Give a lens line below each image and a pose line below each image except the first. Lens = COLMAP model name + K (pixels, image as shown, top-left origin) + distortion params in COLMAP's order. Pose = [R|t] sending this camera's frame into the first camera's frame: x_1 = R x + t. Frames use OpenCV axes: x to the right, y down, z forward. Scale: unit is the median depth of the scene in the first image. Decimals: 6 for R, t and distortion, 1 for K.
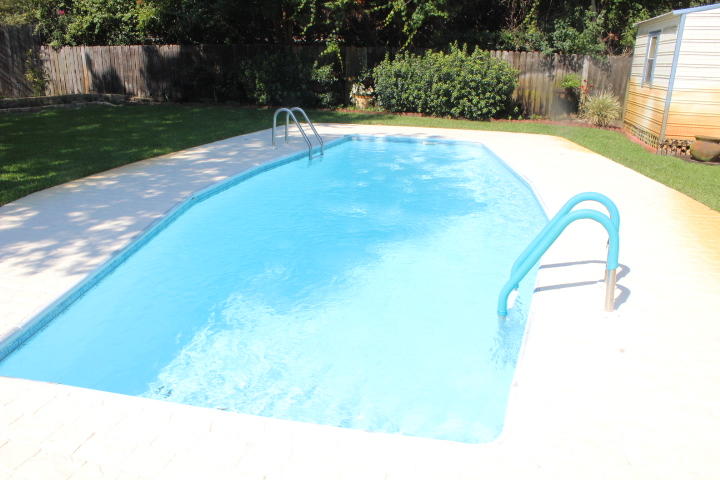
lens RADIAL K [[590.9, 0, 360.0], [0, 590.9, 240.0], [0, 0, 1]] dist [-0.216681, 0.200474]
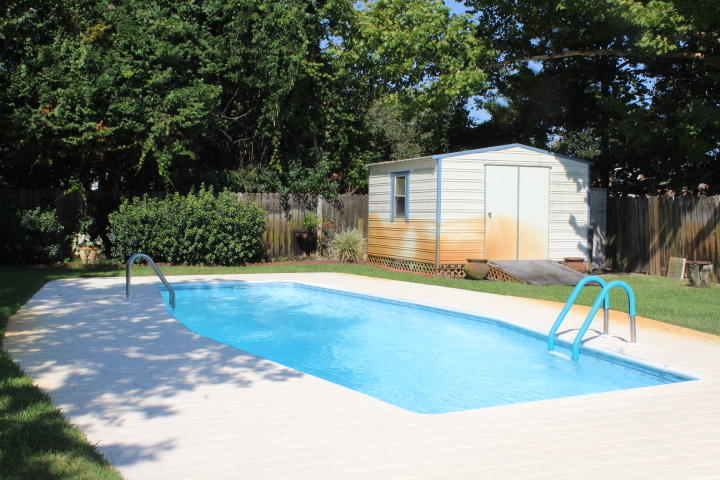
lens RADIAL K [[775.5, 0, 360.0], [0, 775.5, 240.0], [0, 0, 1]] dist [0.001822, -0.000466]
pose [[0.806772, -0.033366, 0.589921, -0.372533], [0.182342, 0.963733, -0.194861, 0.034284], [-0.562024, 0.264775, 0.783596, -0.102442]]
